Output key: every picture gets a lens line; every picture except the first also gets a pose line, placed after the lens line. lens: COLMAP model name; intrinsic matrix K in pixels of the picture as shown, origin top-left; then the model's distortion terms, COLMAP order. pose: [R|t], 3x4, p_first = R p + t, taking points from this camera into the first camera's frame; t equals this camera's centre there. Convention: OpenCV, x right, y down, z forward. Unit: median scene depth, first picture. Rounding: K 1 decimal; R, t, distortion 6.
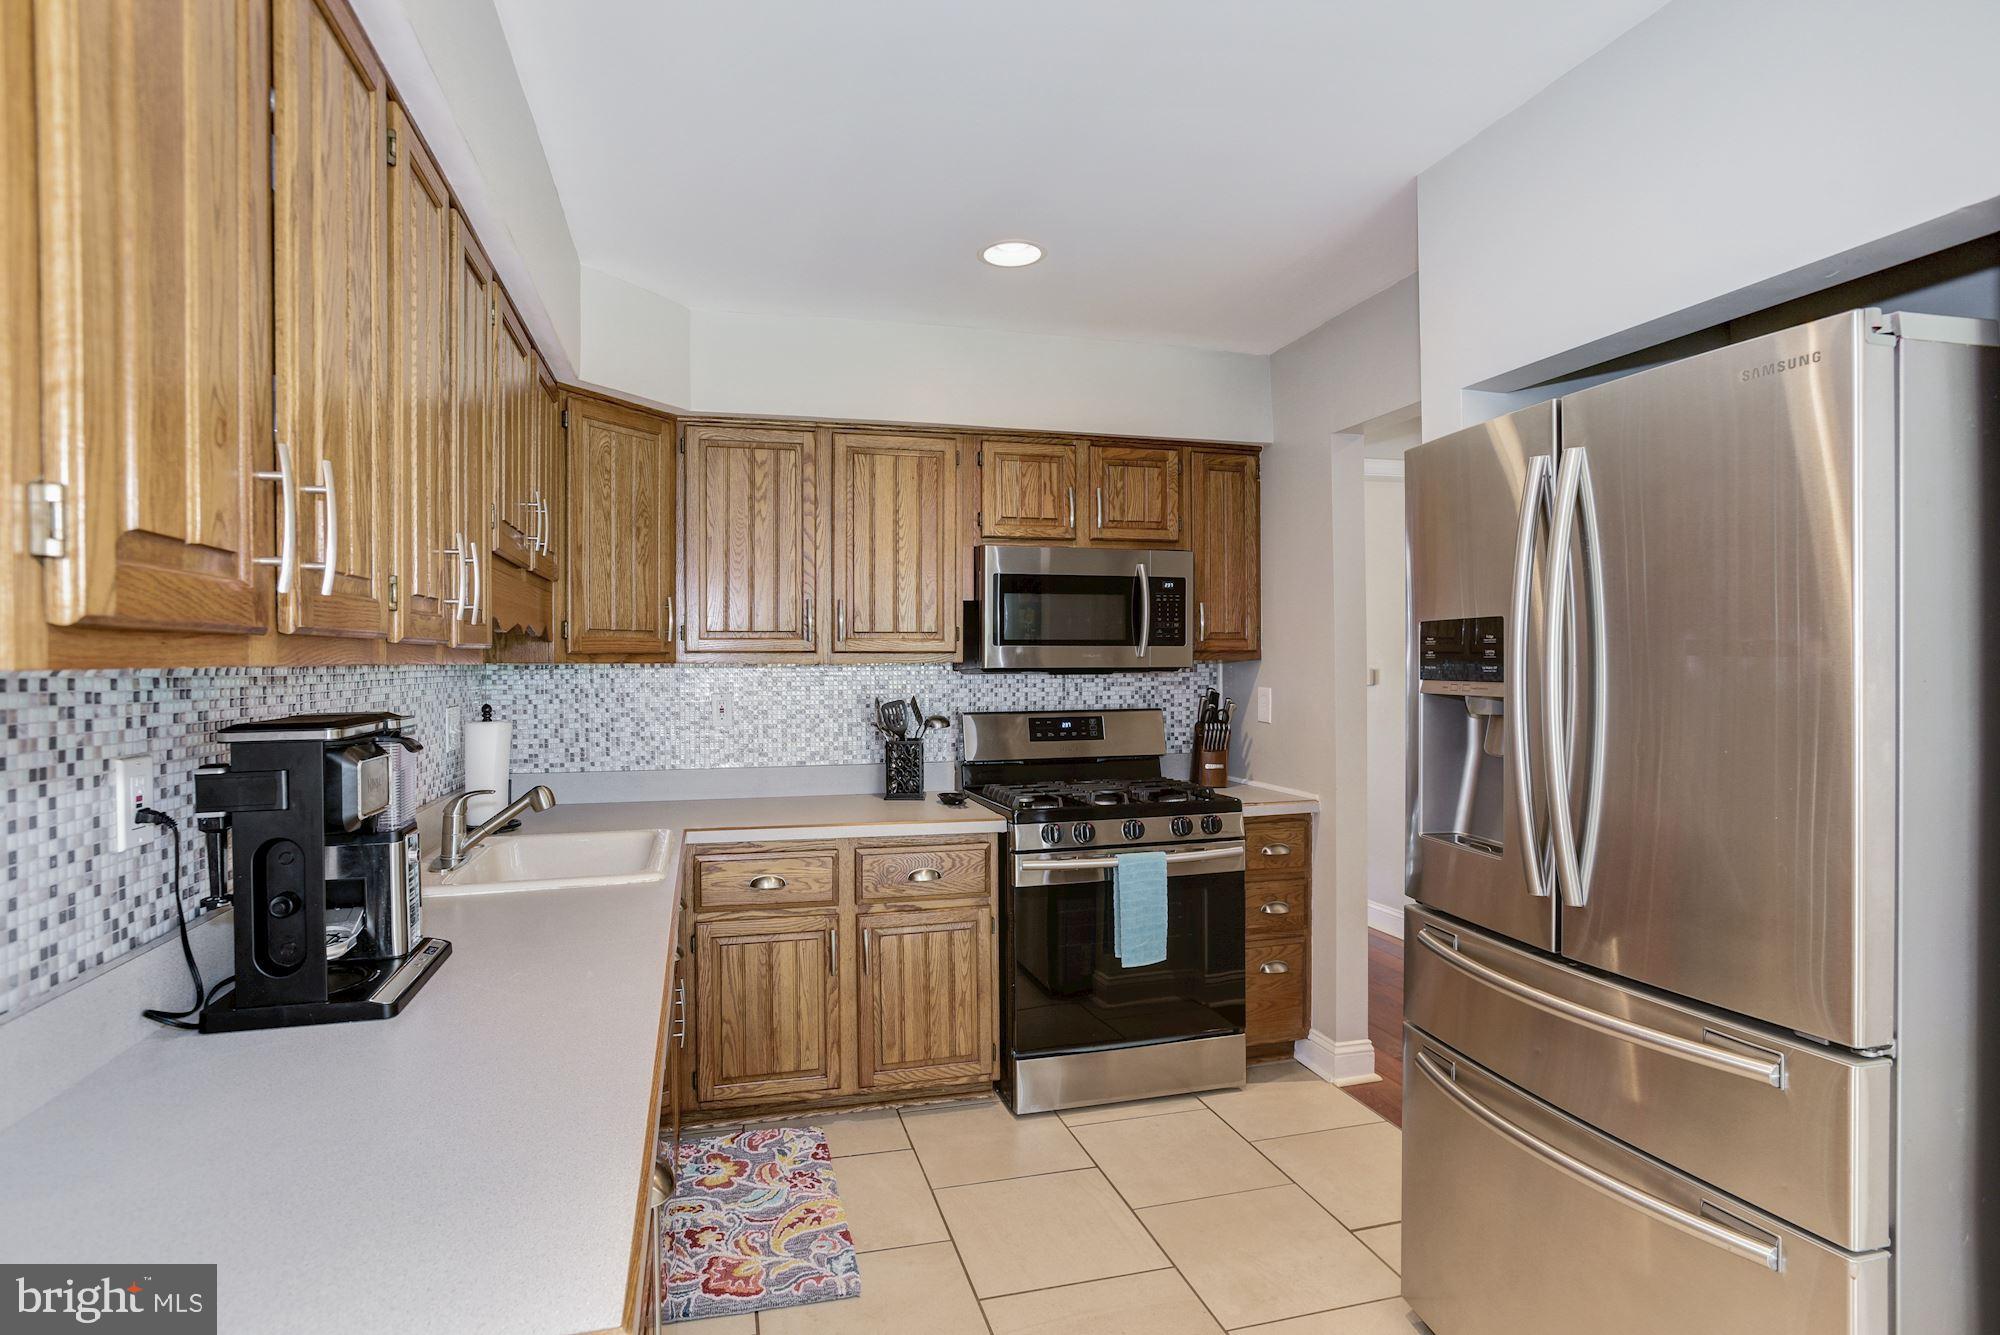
lens RADIAL K [[994.2, 0, 966.3], [0, 994.2, 666.4], [0, 0, 1]] dist [-0.041327, 0.009192]
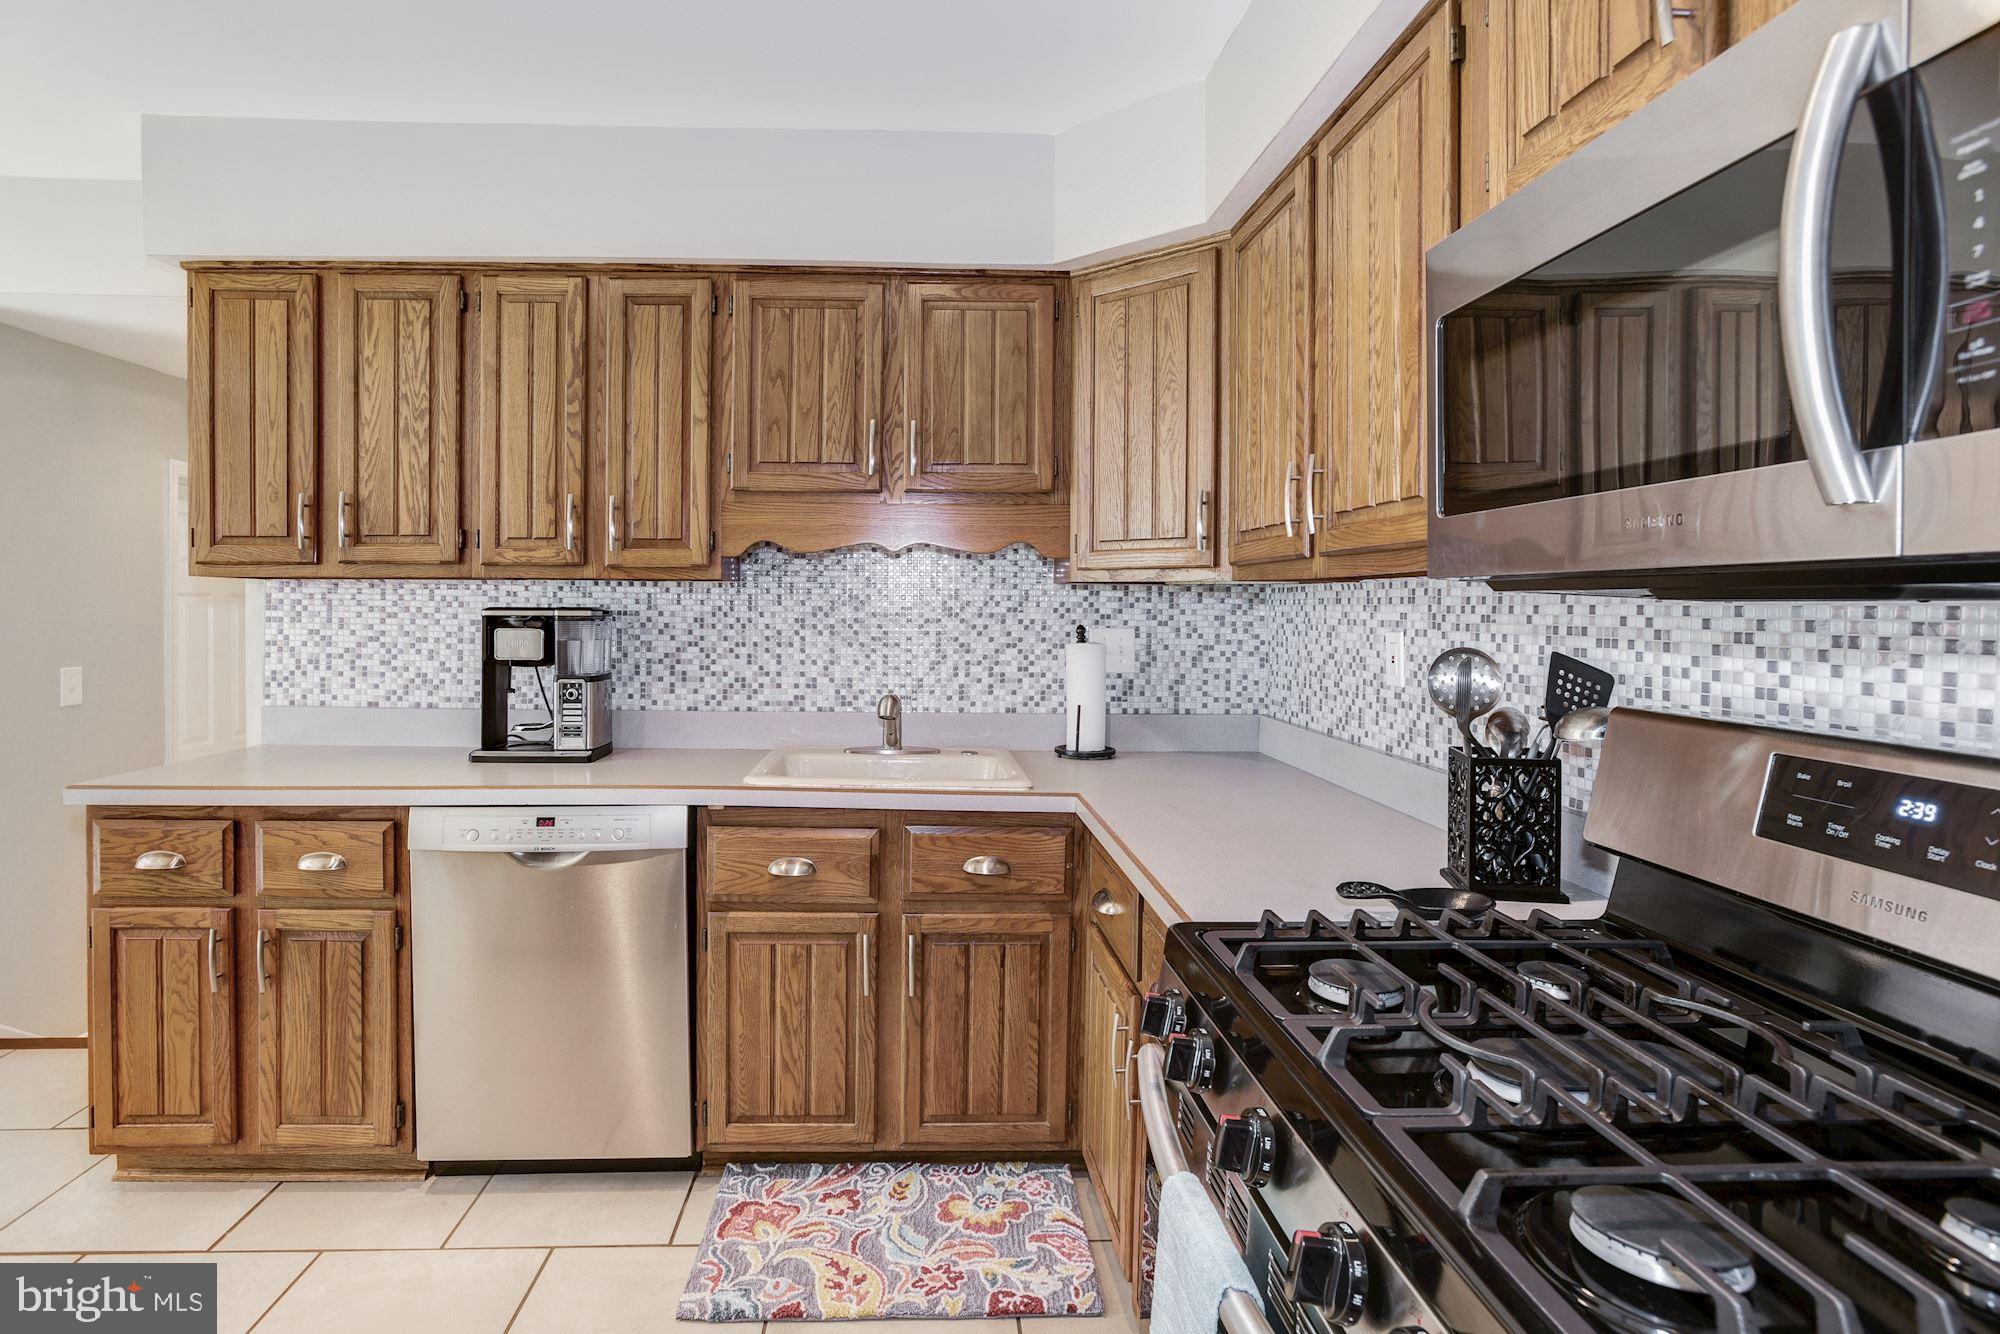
lens RADIAL K [[975.1, 0, 908.3], [0, 975.1, 616.3], [0, 0, 1]] dist [-0.023059, 0.014230]
pose [[-0.234449, 0.015542, -0.972004, 0.462450], [0.002609, 0.999879, 0.015359, 0.008671], [0.972125, 0.001065, -0.234461, 0.977273]]
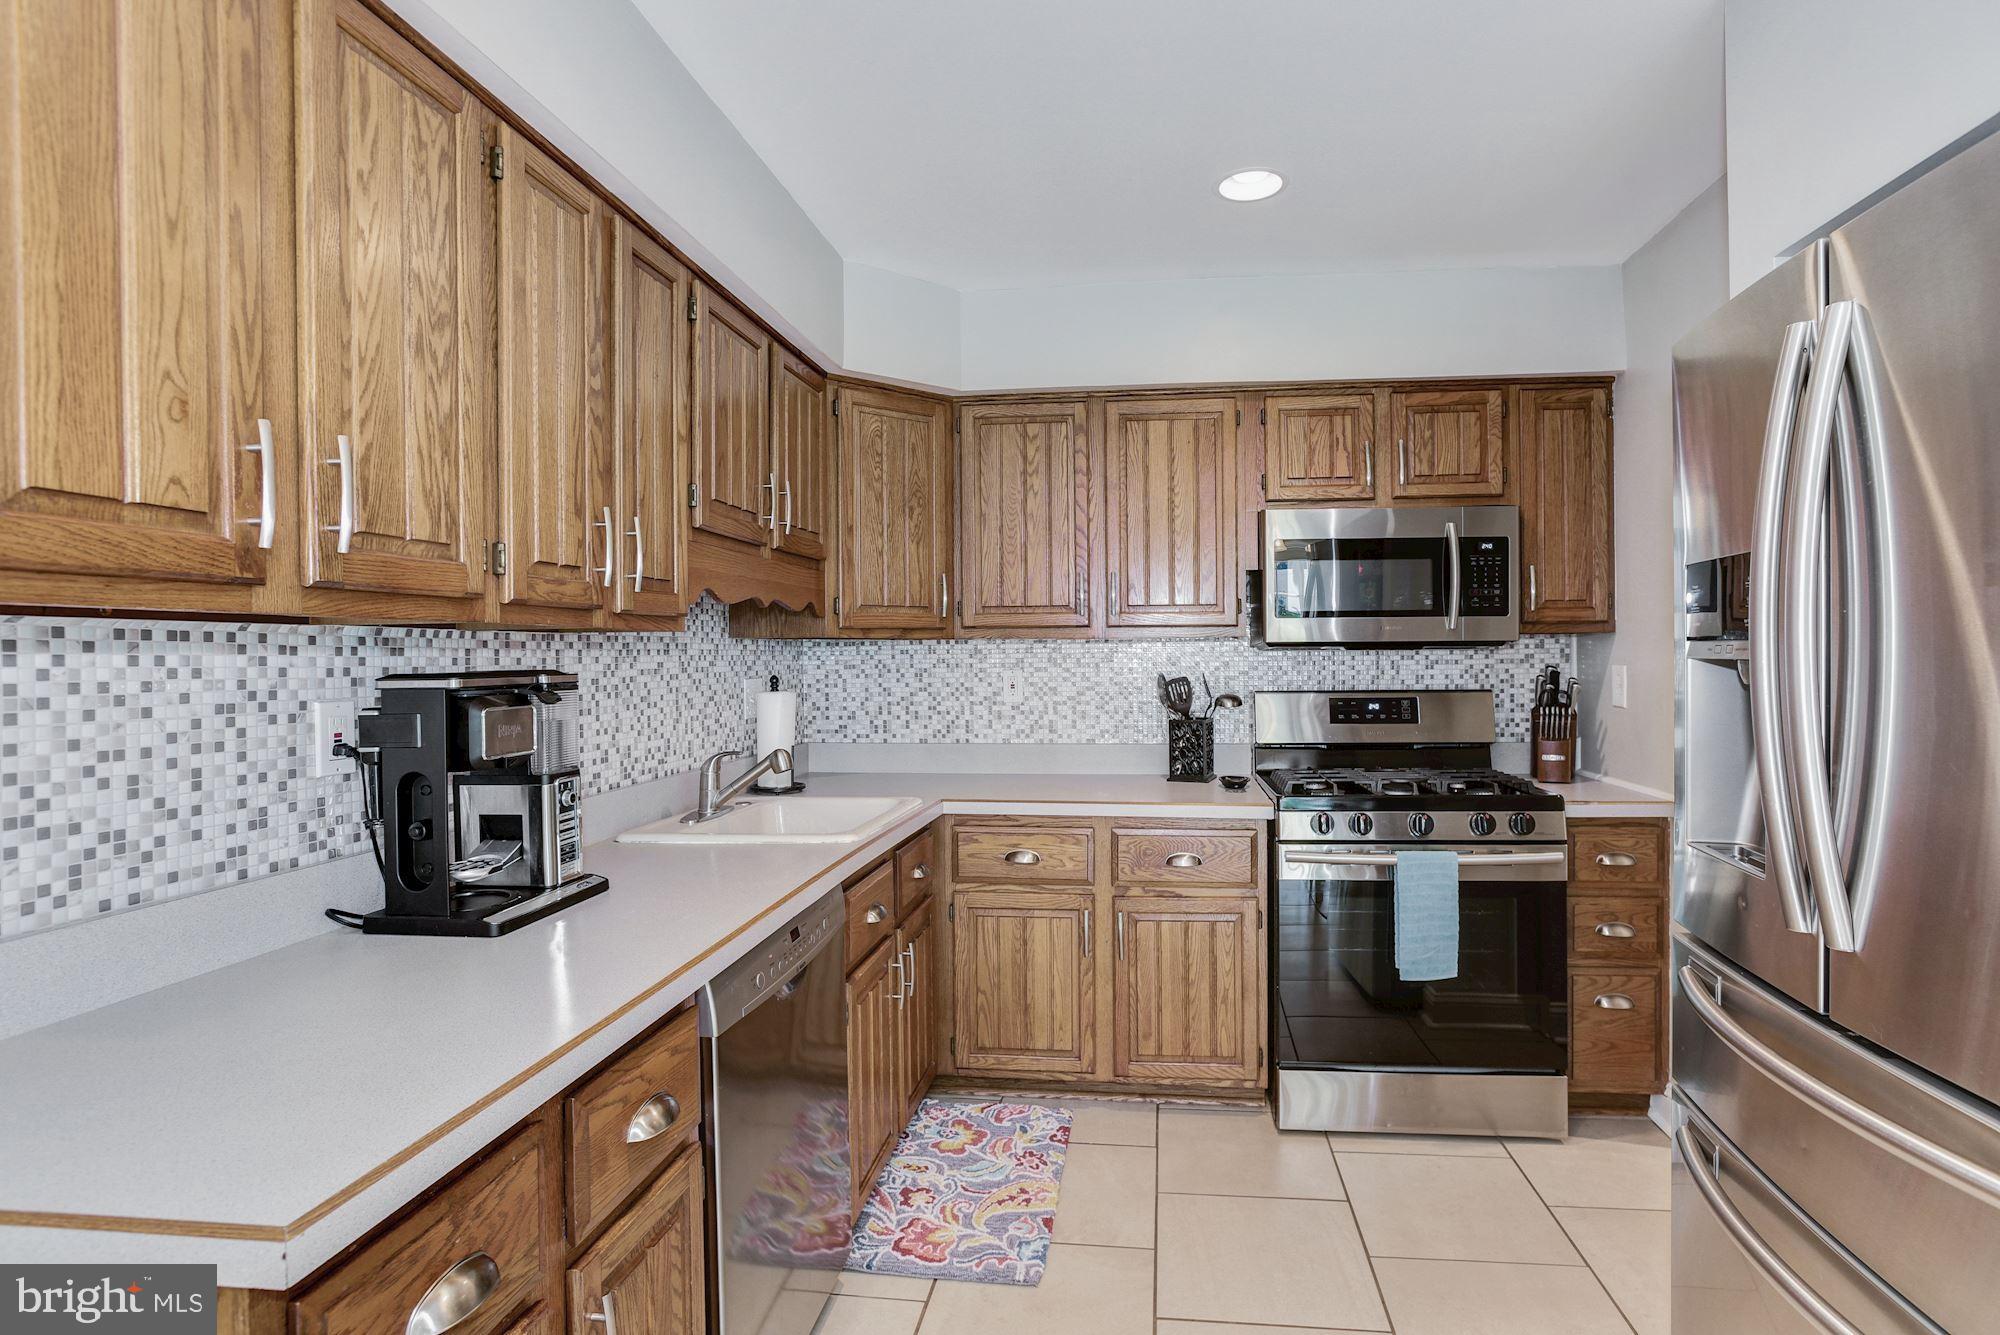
lens RADIAL K [[995.8, 0, 1054.2], [0, 995.8, 657.5], [0, 0, 1]] dist [-0.044797, 0.006600]
pose [[0.937128, 0.000019, -0.348986, 0.170105], [0.000398, 0.999999, 0.001122, 0.015890], [0.348986, -0.001191, 0.937127, 0.071866]]
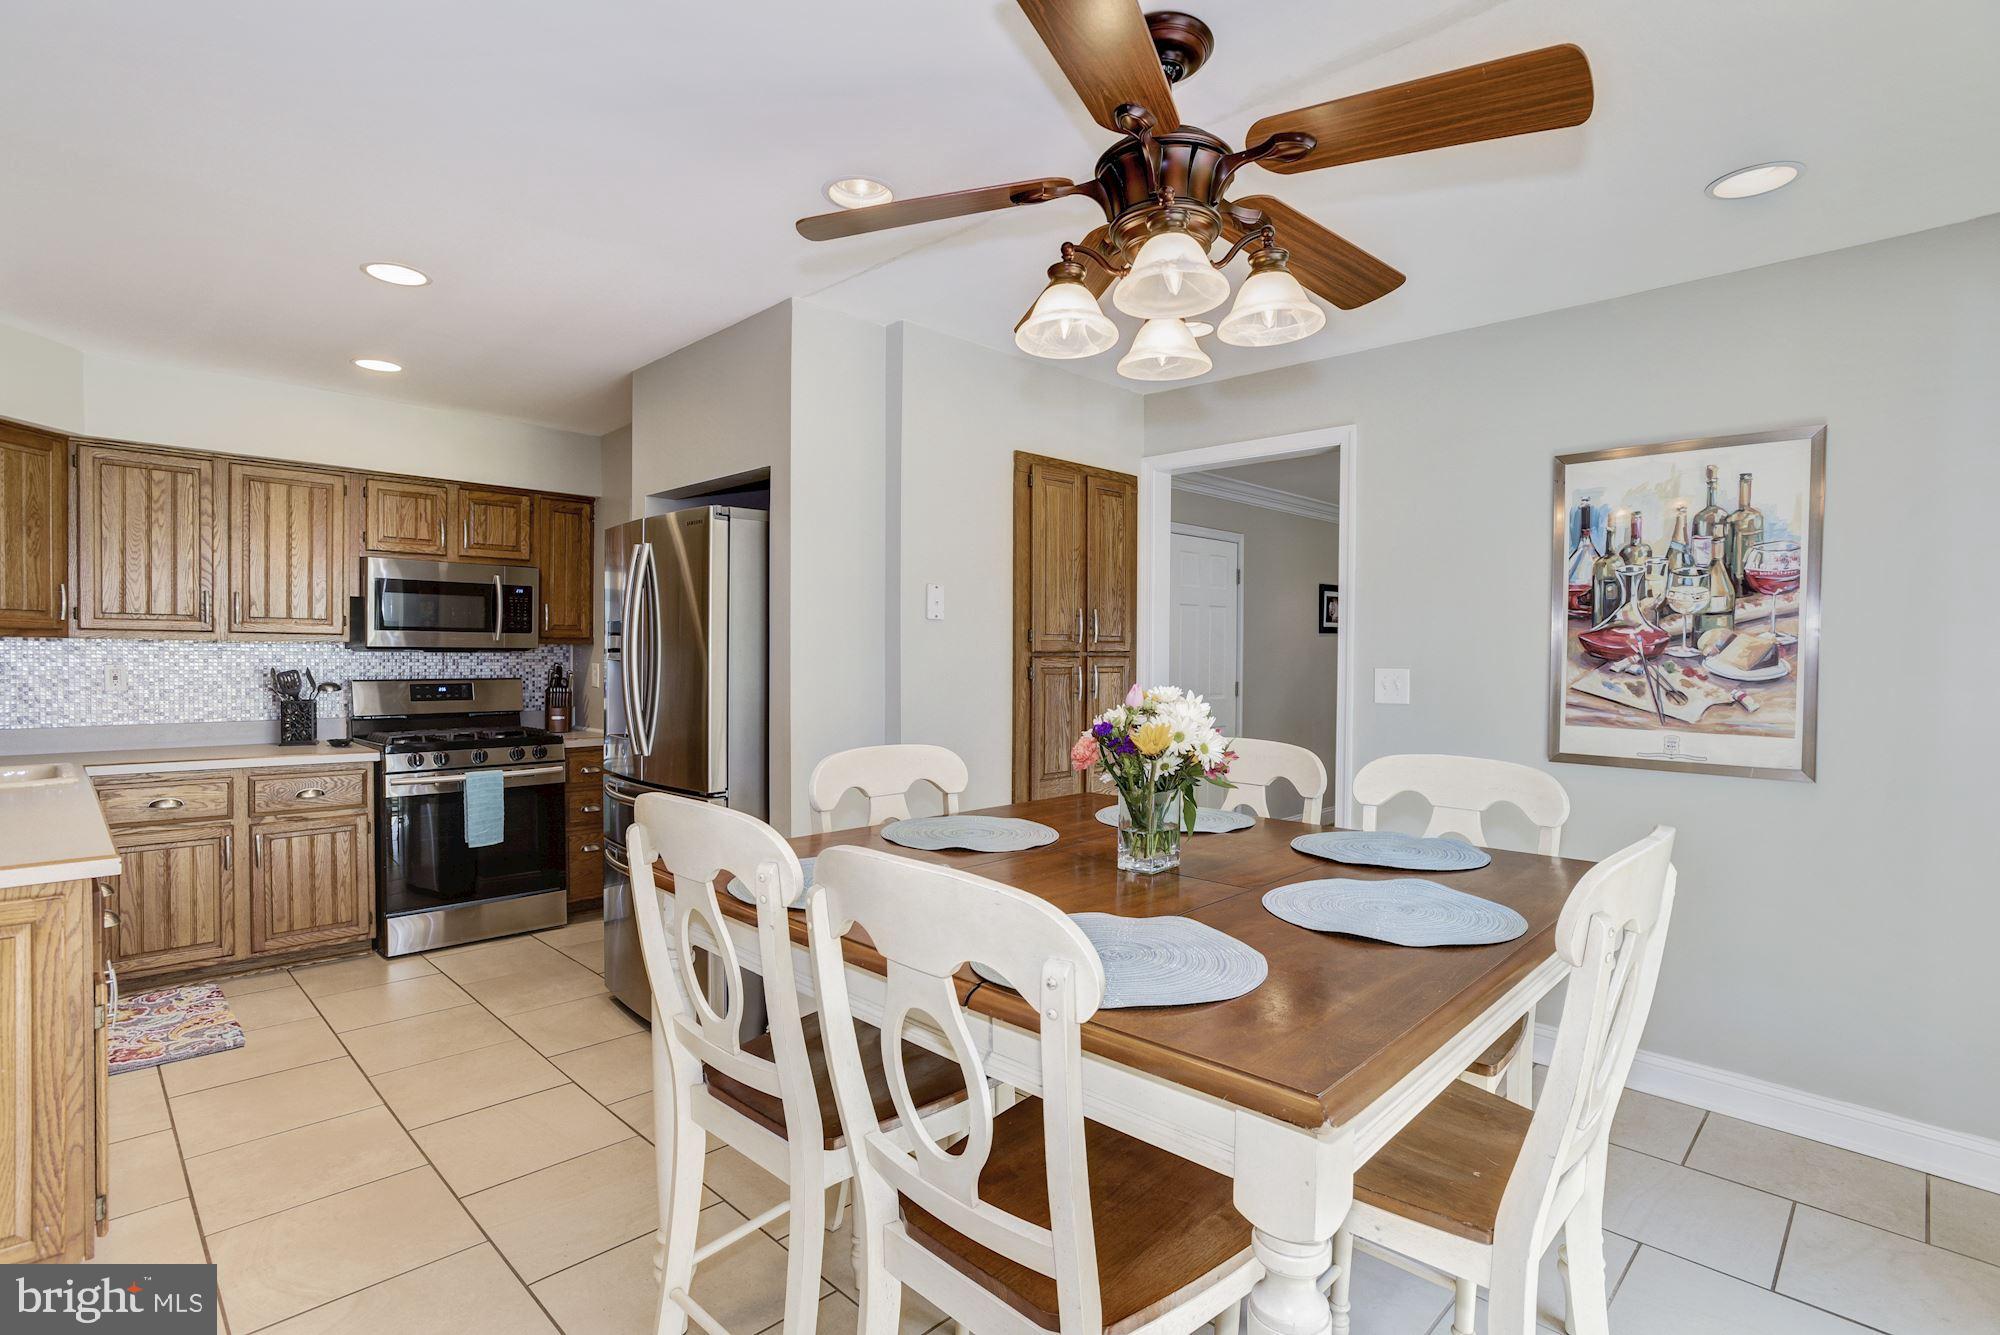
lens RADIAL K [[975.1, 0, 986.9], [0, 975.1, 672.2], [0, 0, 1]] dist [-0.023059, 0.014230]
pose [[0.868259, 0.003852, 0.496096, 0.106620], [-0.012184, 0.999834, 0.013562, 0.009713], [-0.495961, -0.017819, 0.868162, -0.635804]]
